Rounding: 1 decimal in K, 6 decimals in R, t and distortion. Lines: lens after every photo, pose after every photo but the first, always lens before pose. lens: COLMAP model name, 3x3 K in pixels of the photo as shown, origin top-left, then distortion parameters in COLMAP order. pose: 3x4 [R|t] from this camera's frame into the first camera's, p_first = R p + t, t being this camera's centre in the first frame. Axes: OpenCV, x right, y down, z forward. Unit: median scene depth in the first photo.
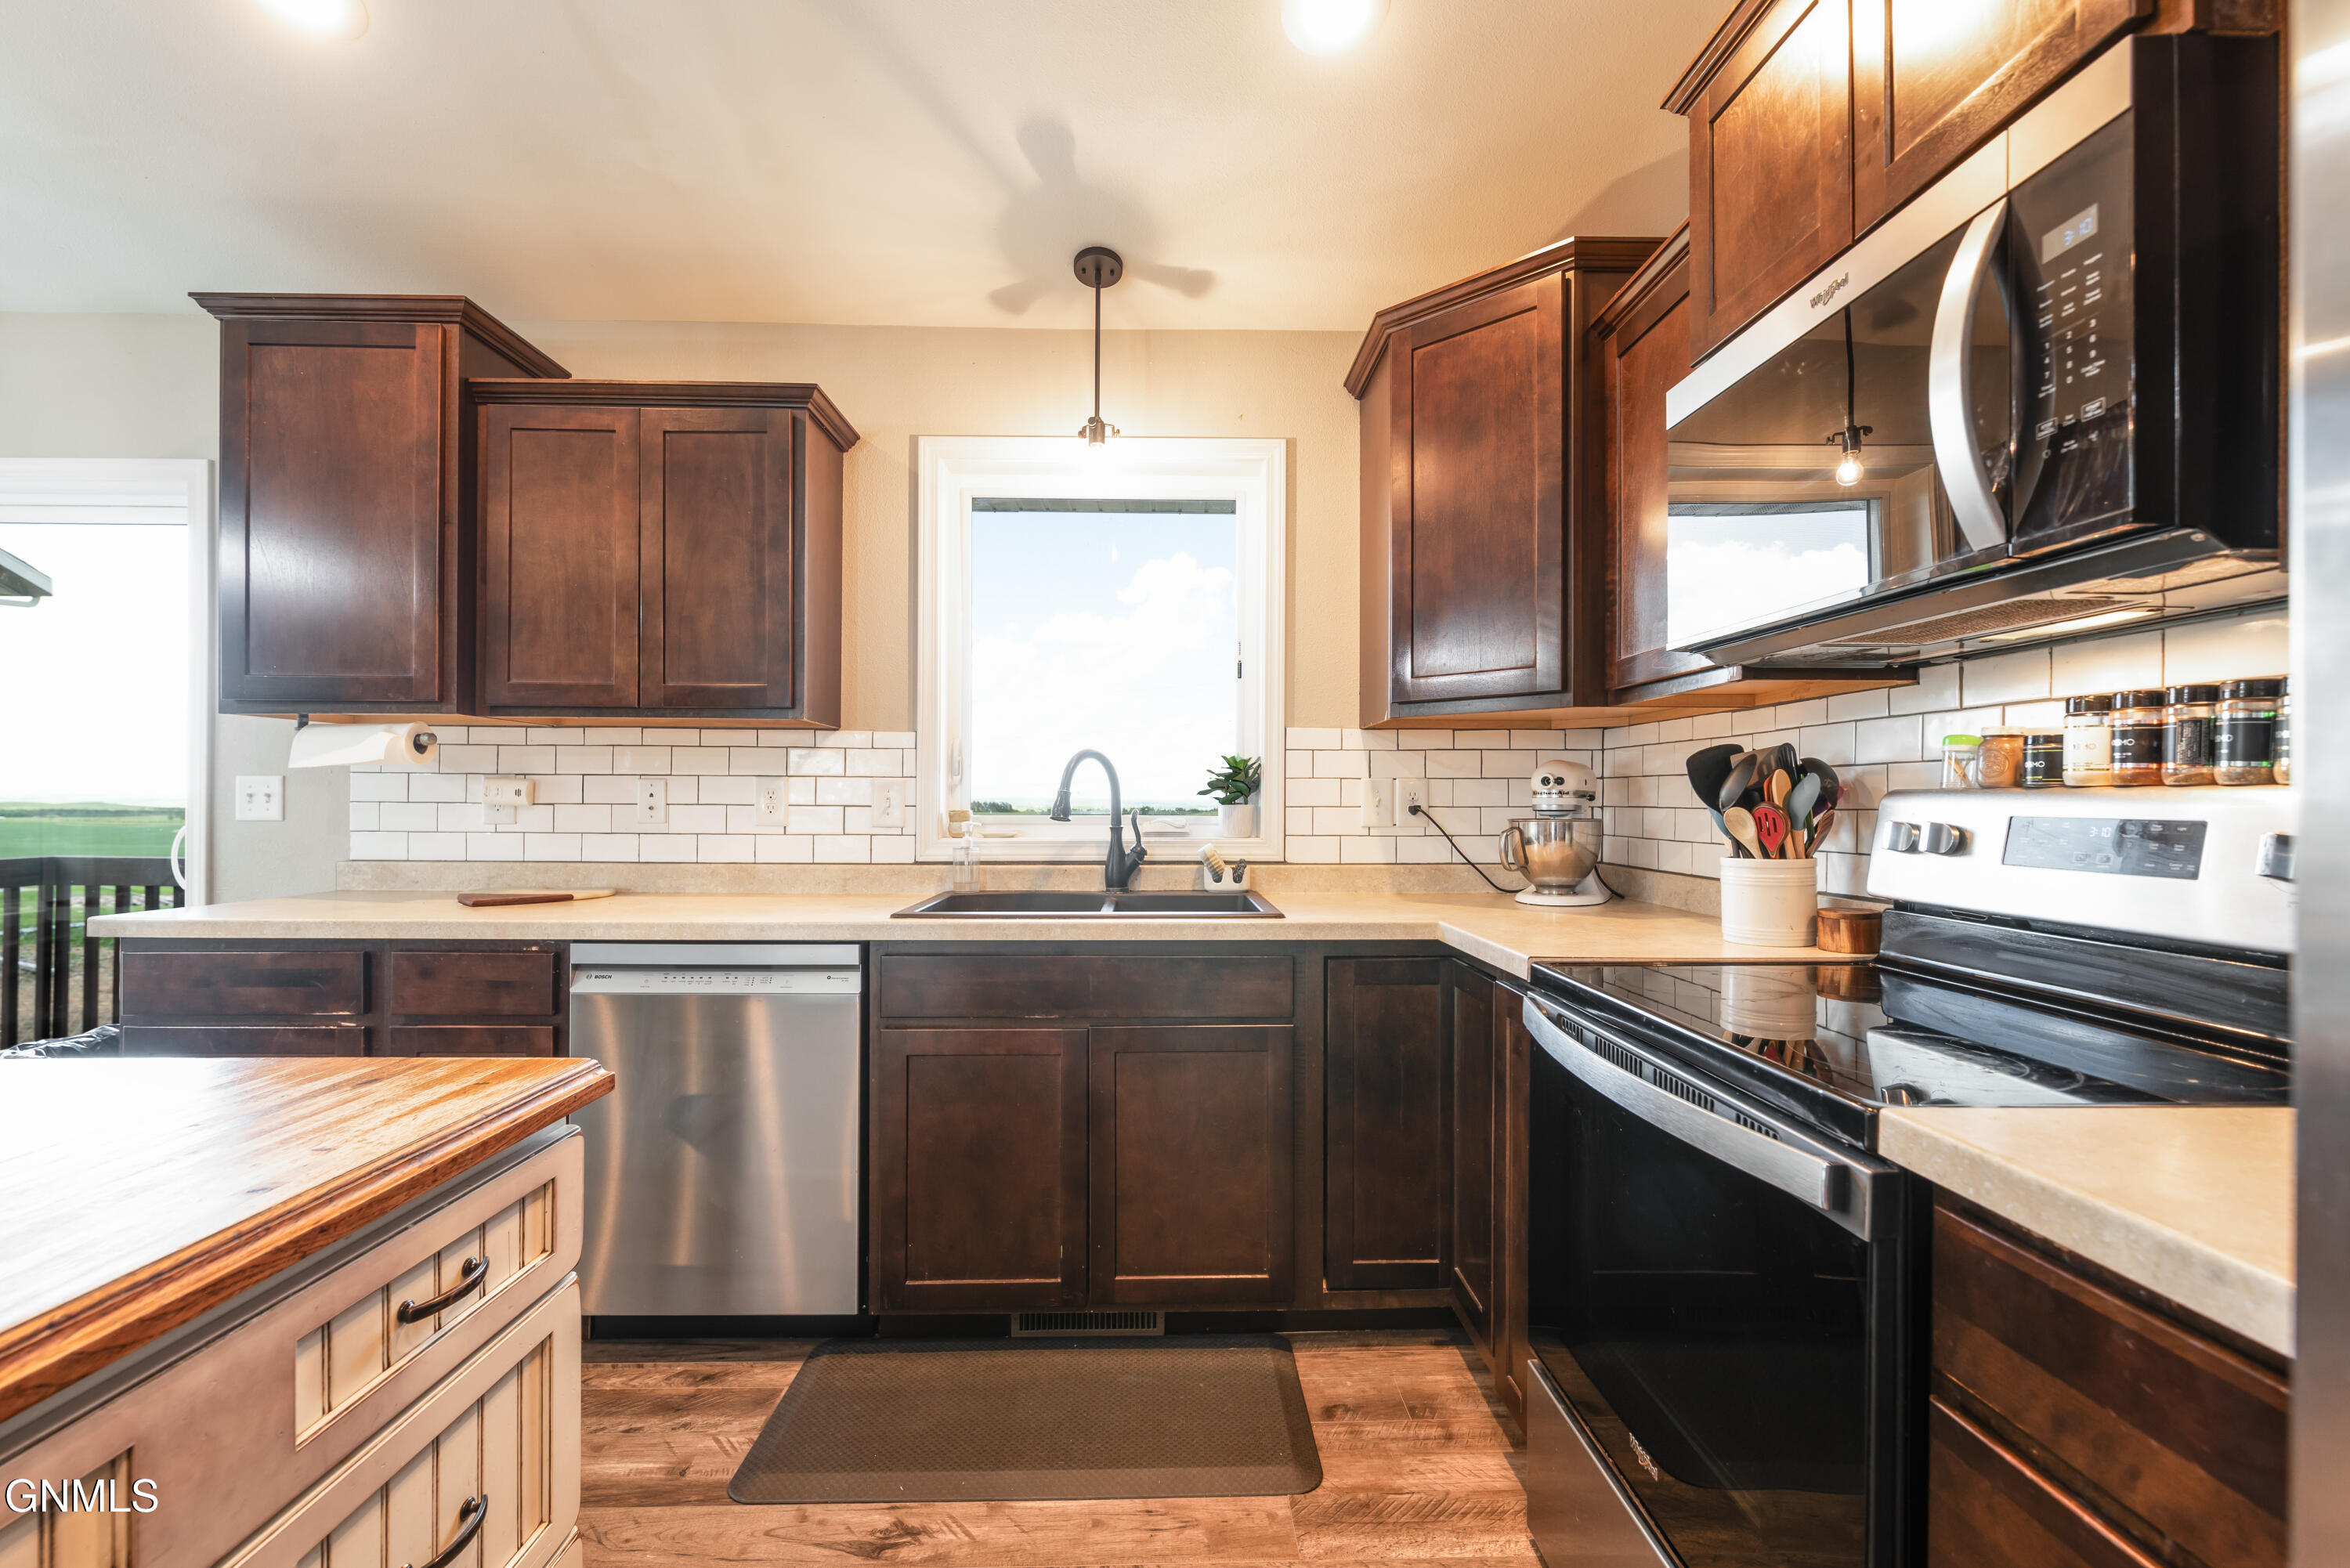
lens RADIAL K [[1007.4, 0, 1179.9], [0, 1007.4, 797.7], [0, 0, 1]] dist [0.000213, -0.000326]
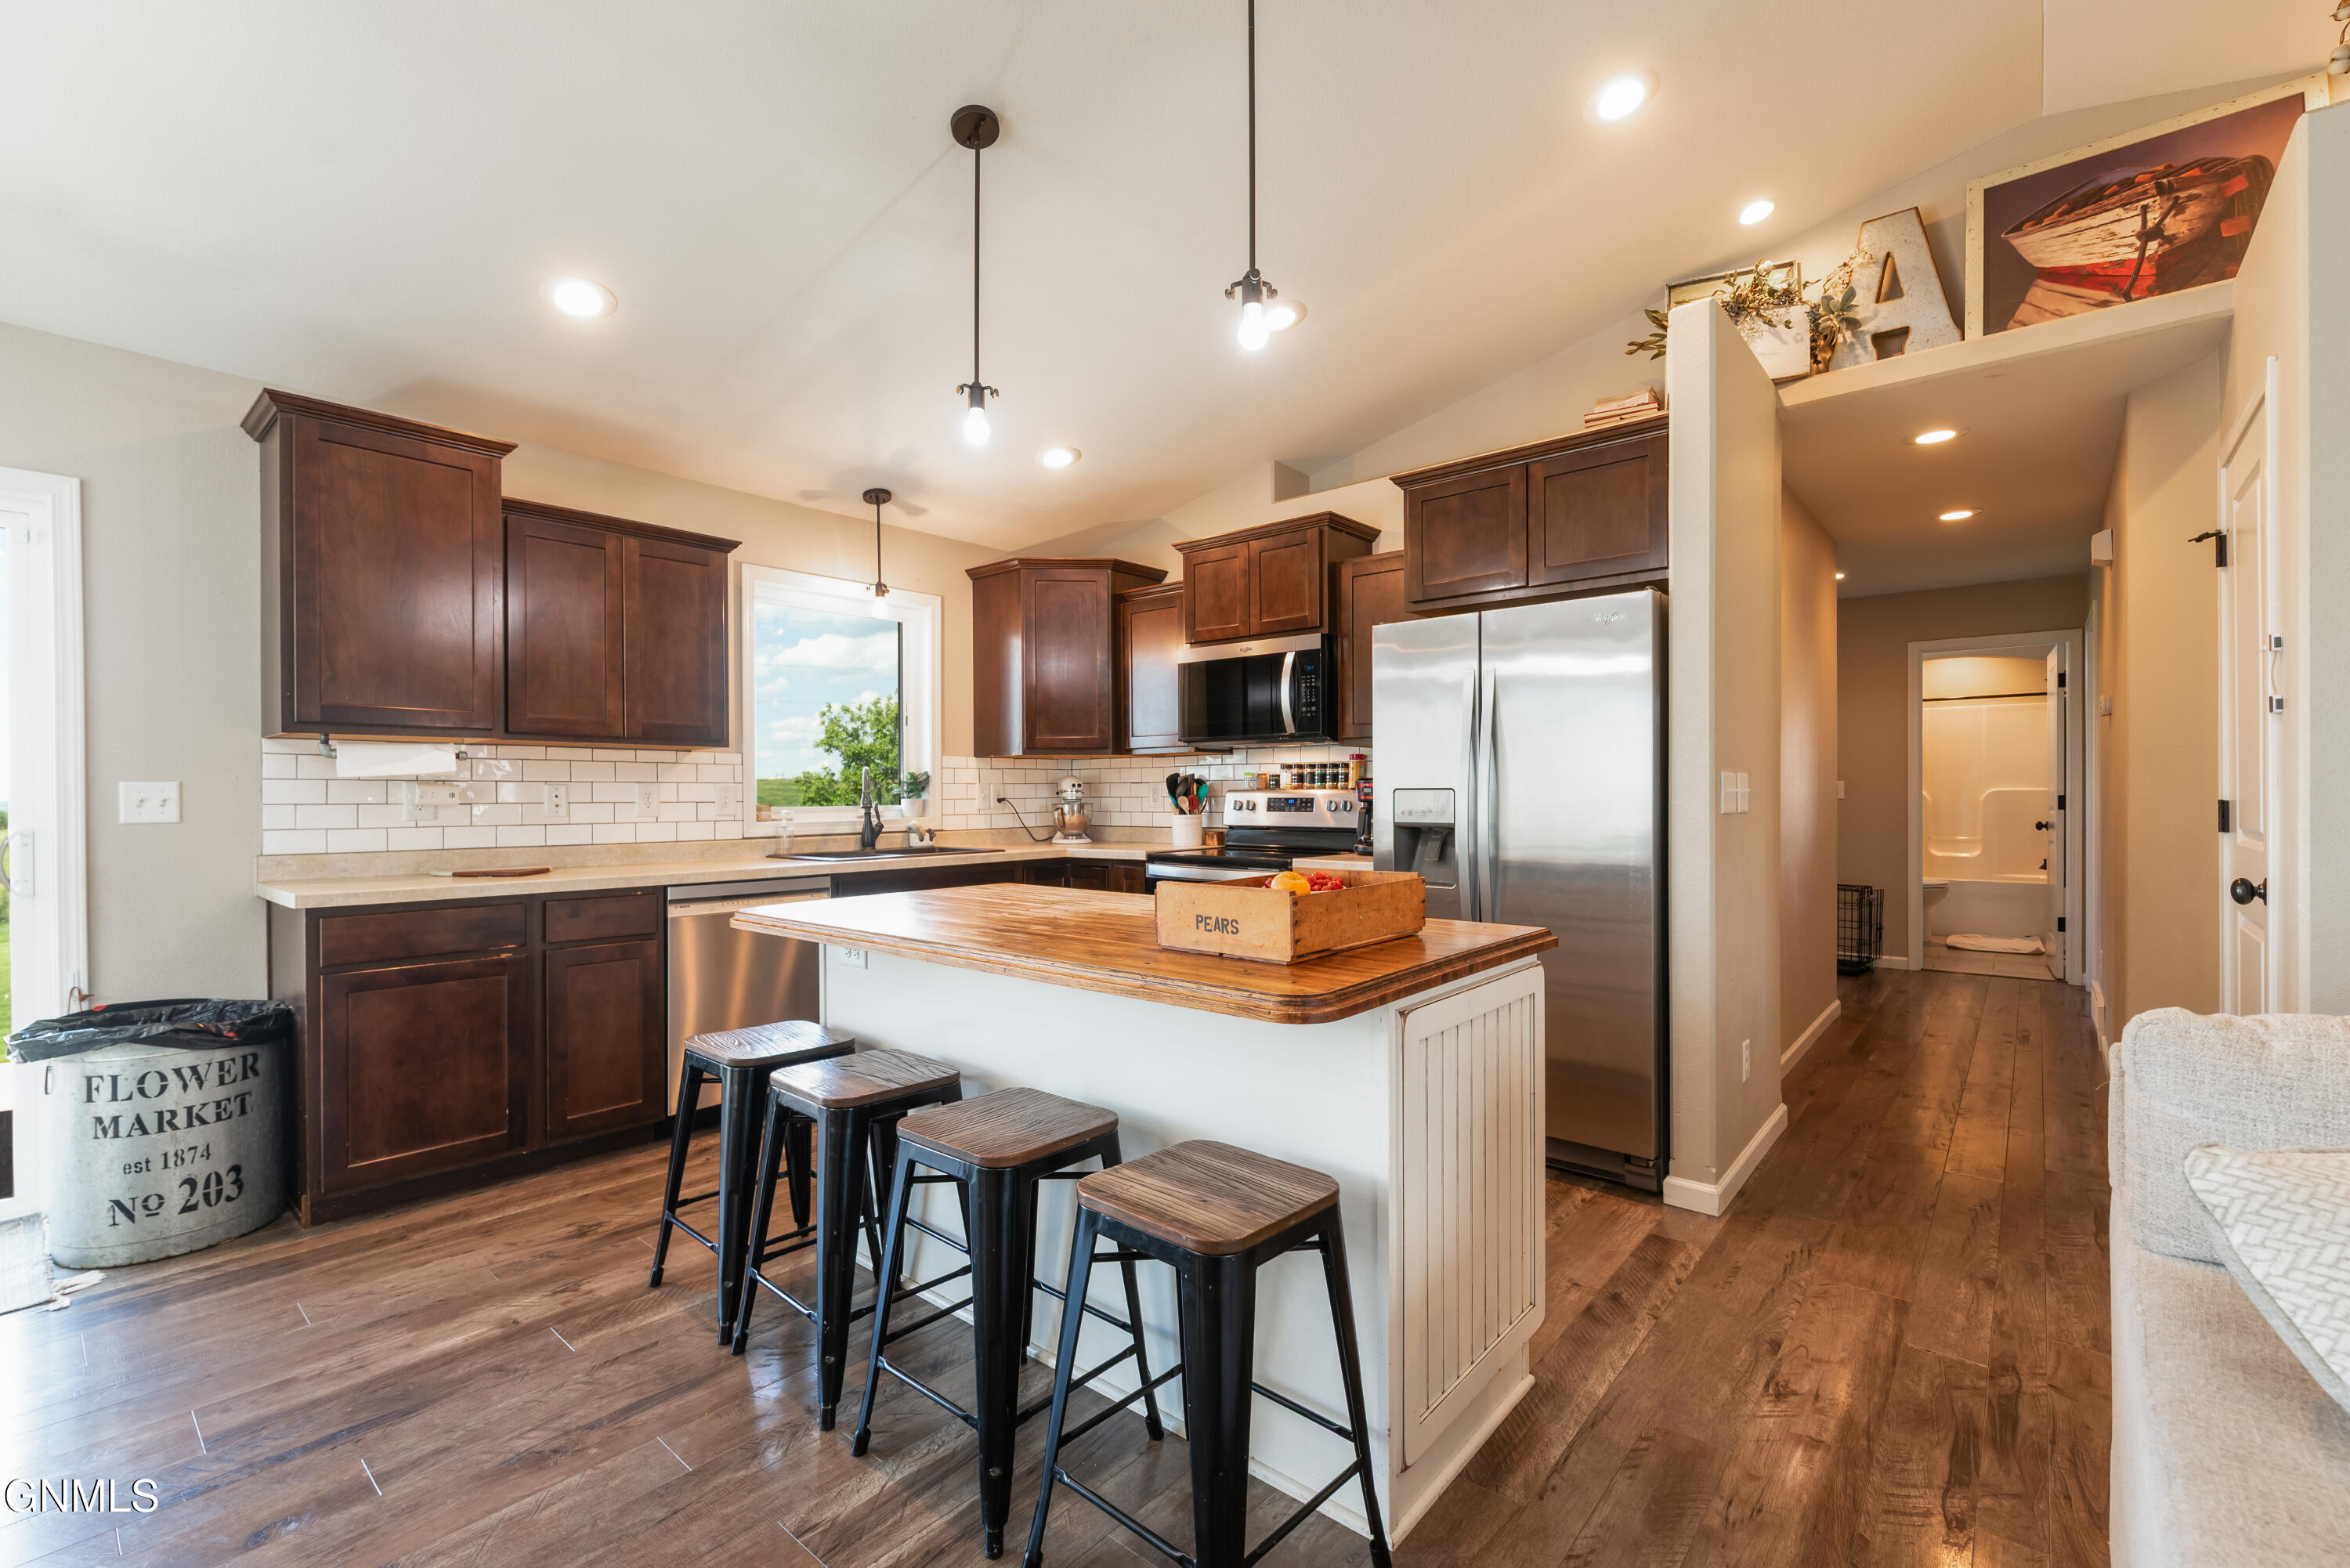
lens RADIAL K [[1007.4, 0, 1183.1], [0, 1007.4, 795.8], [0, 0, 1]] dist [0.000213, -0.000326]
pose [[0.667461, -0.009068, 0.744589, -1.092617], [0.007297, 0.999957, 0.005637, -0.005321], [-0.744609, 0.001671, 0.667499, -0.609676]]
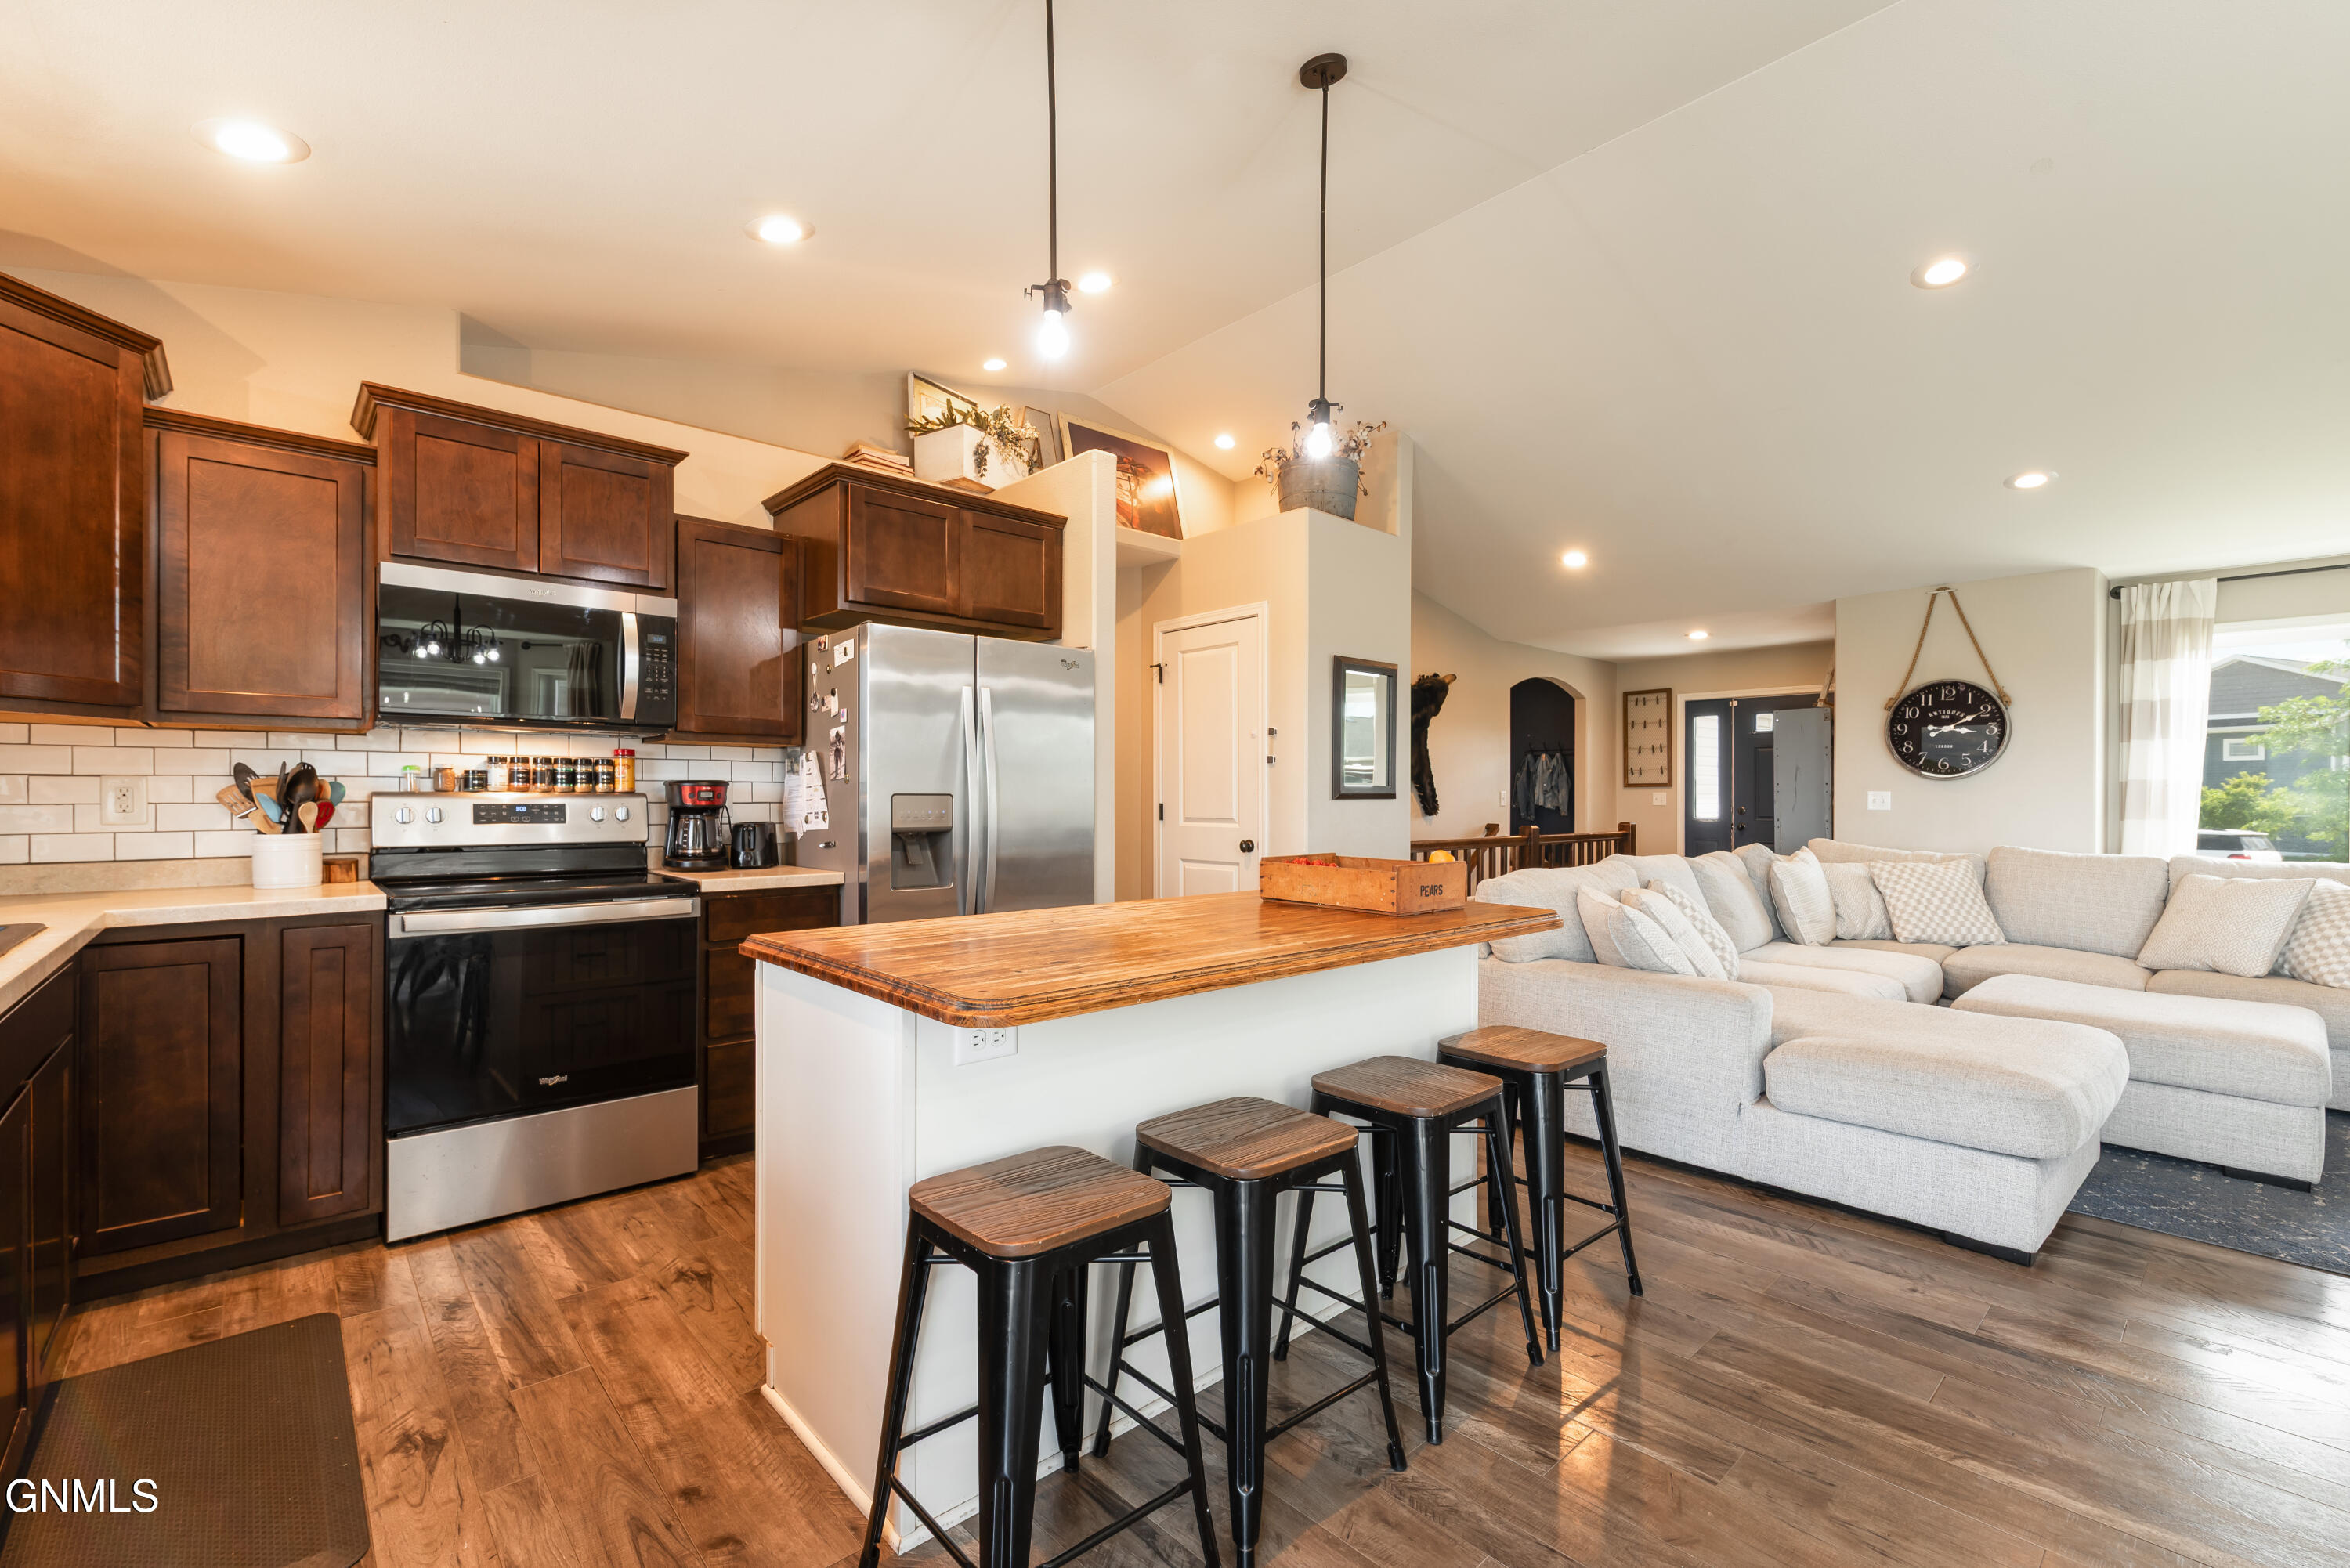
lens RADIAL K [[1007.4, 0, 1186.8], [0, 1007.4, 790.1], [0, 0, 1]] dist [0.000213, -0.000326]
pose [[-0.658660, -0.000123, 0.752441, -1.154854], [-0.004571, 0.999982, -0.003838, -0.007006], [-0.752427, -0.005967, -0.658648, 0.734702]]
